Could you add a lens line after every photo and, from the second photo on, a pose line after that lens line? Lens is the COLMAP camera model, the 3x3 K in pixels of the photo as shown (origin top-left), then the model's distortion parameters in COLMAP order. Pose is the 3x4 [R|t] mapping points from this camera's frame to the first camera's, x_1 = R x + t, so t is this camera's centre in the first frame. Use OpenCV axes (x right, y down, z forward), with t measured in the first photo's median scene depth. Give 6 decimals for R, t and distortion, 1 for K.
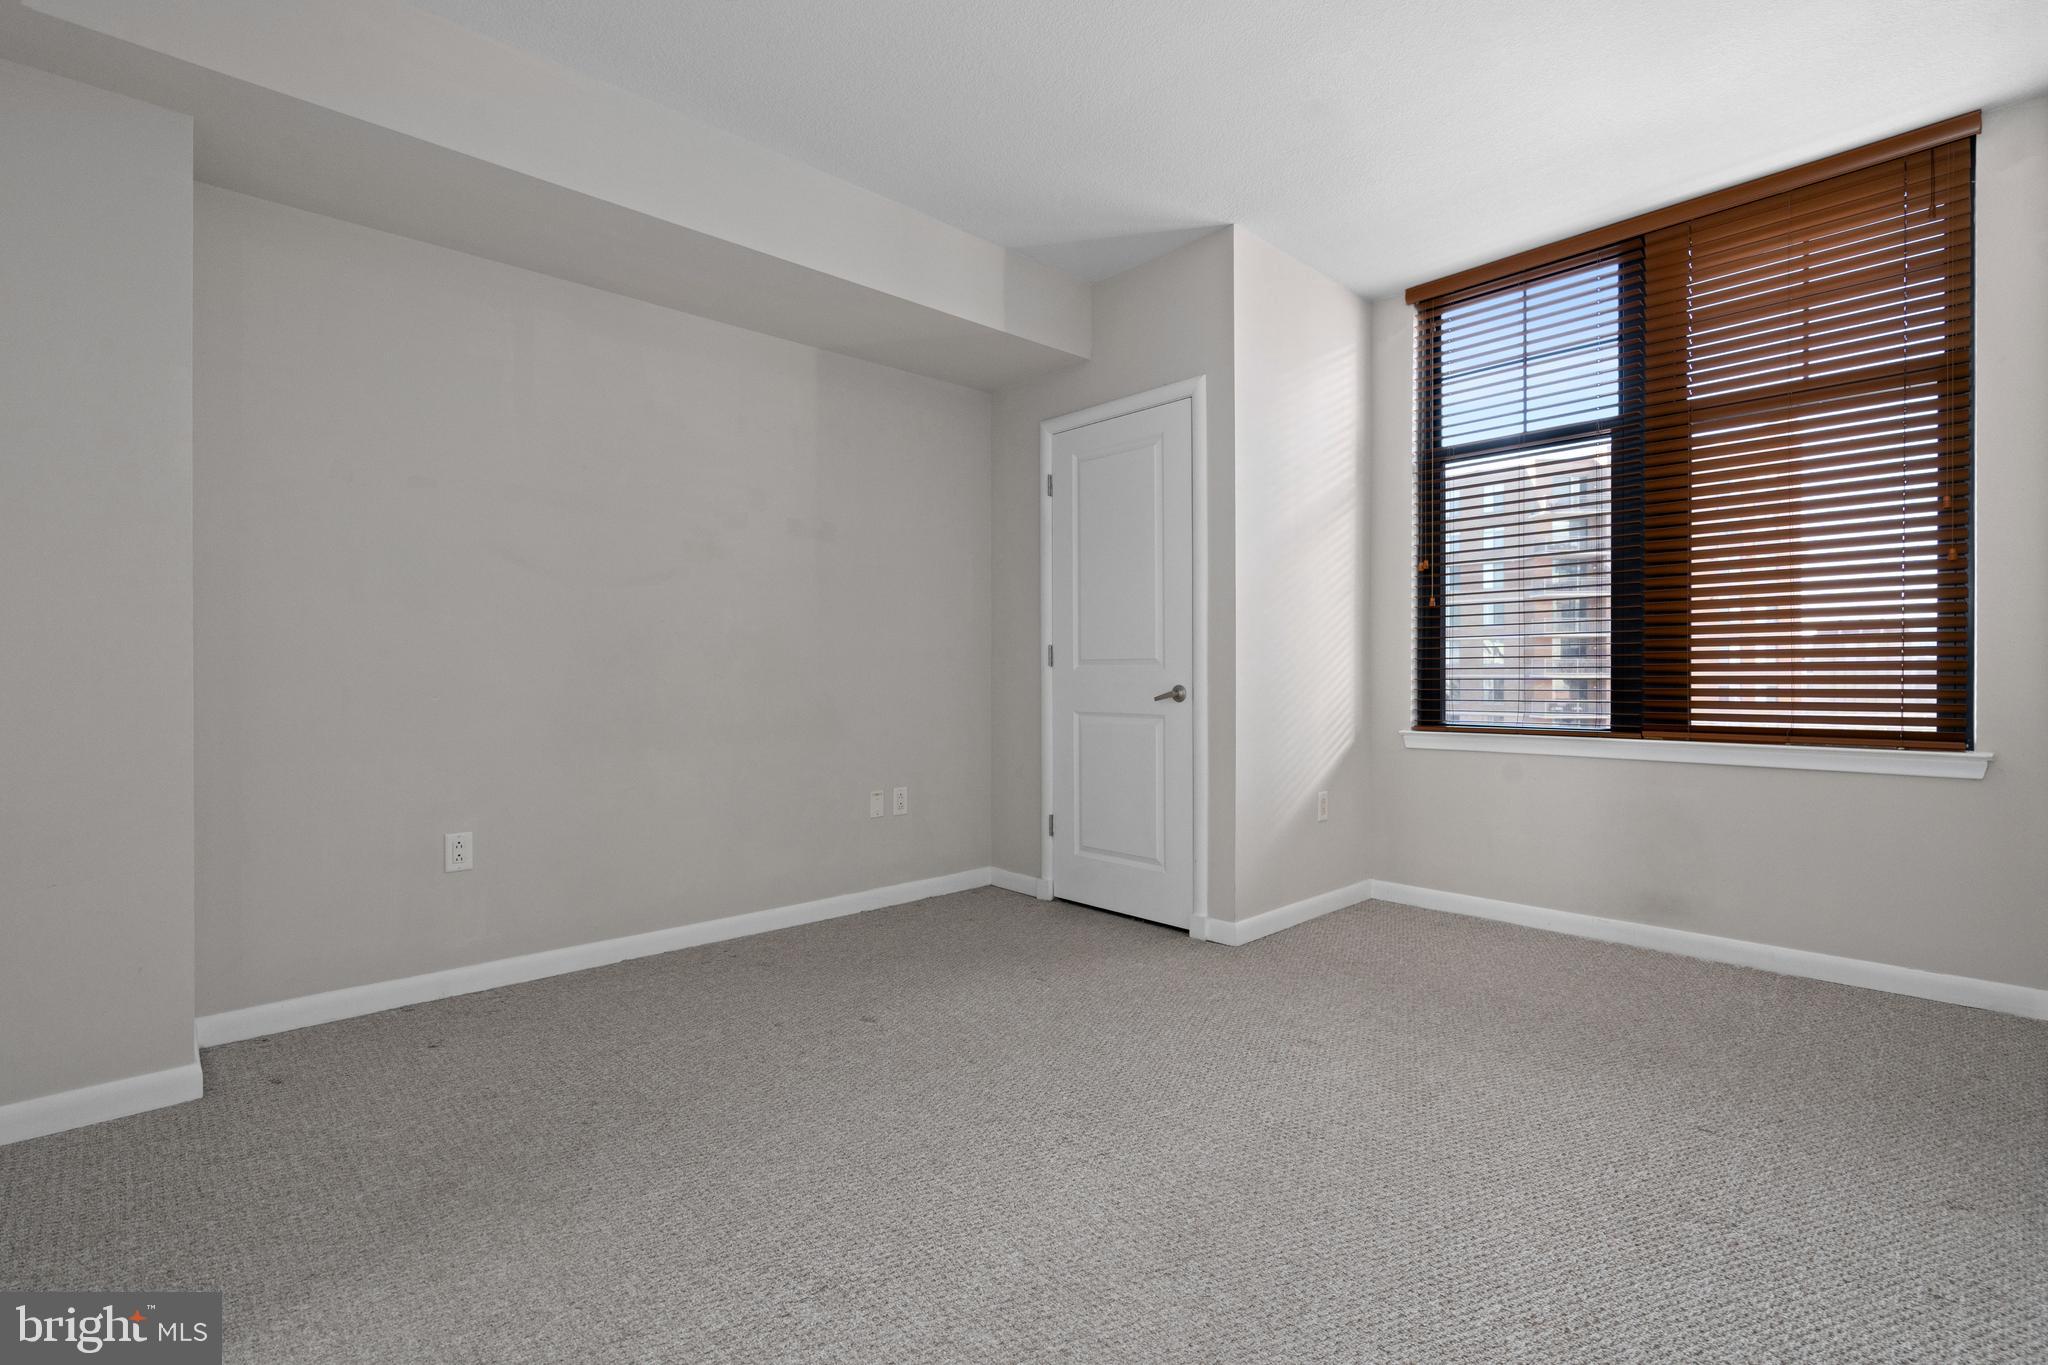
lens RADIAL K [[929.6, 0, 1010.6], [0, 929.6, 670.8], [0, 0, 1]] dist [-0.002734, 0.001257]
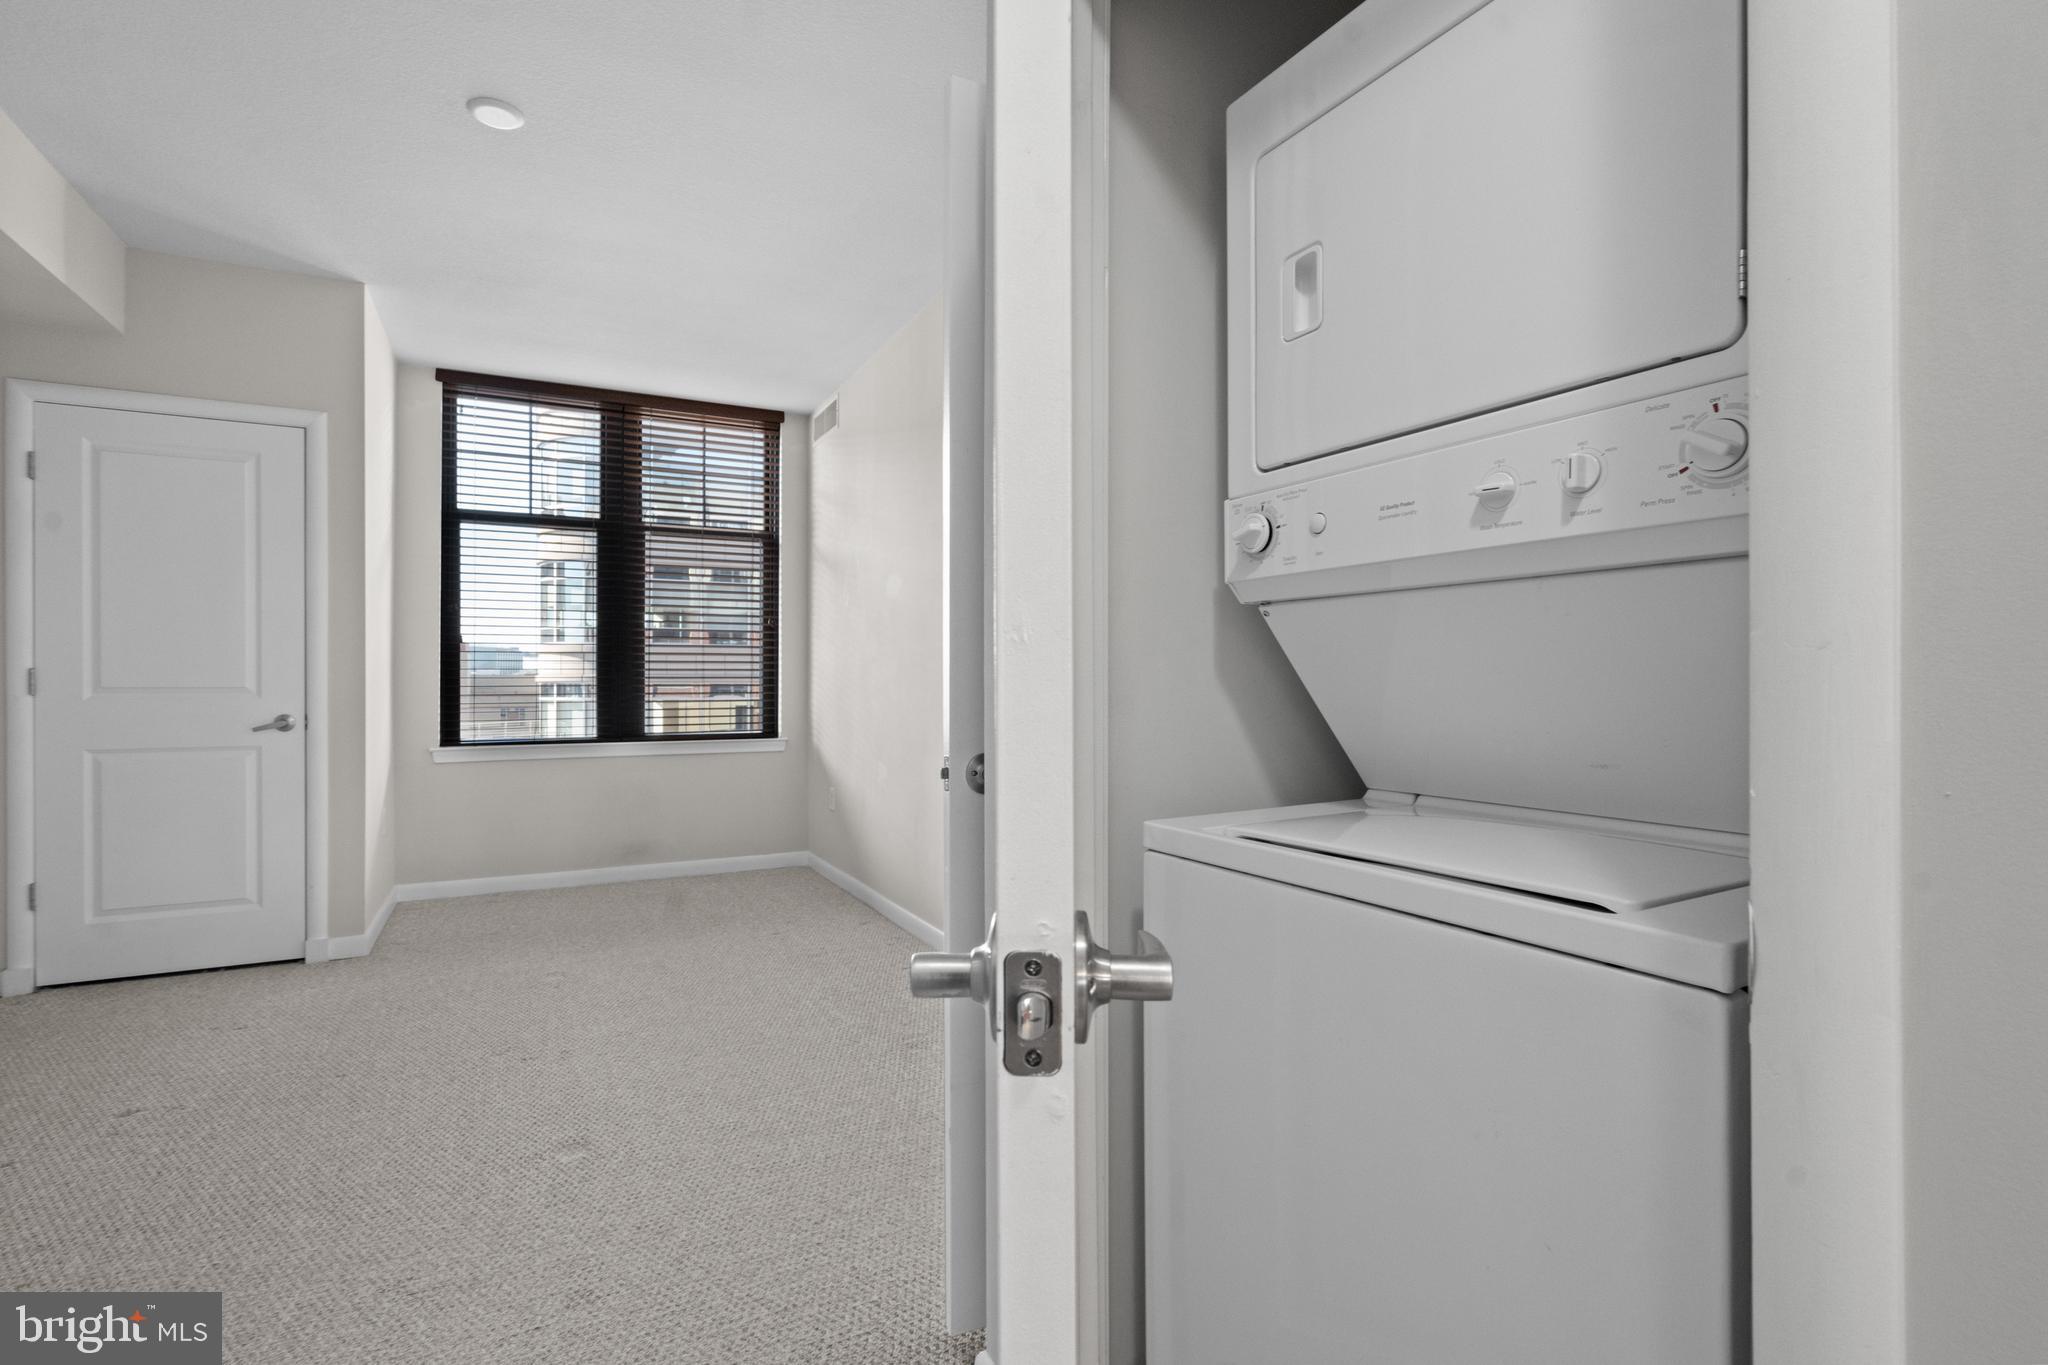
lens RADIAL K [[929.6, 0, 1024.1], [0, 929.6, 682.6], [0, 0, 1]] dist [-0.002734, 0.001257]
pose [[0.270610, 0.006200, 0.962669, -0.544334], [-0.004111, 0.999978, -0.005285, -0.016374], [-0.962680, -0.002528, 0.270630, -0.024389]]
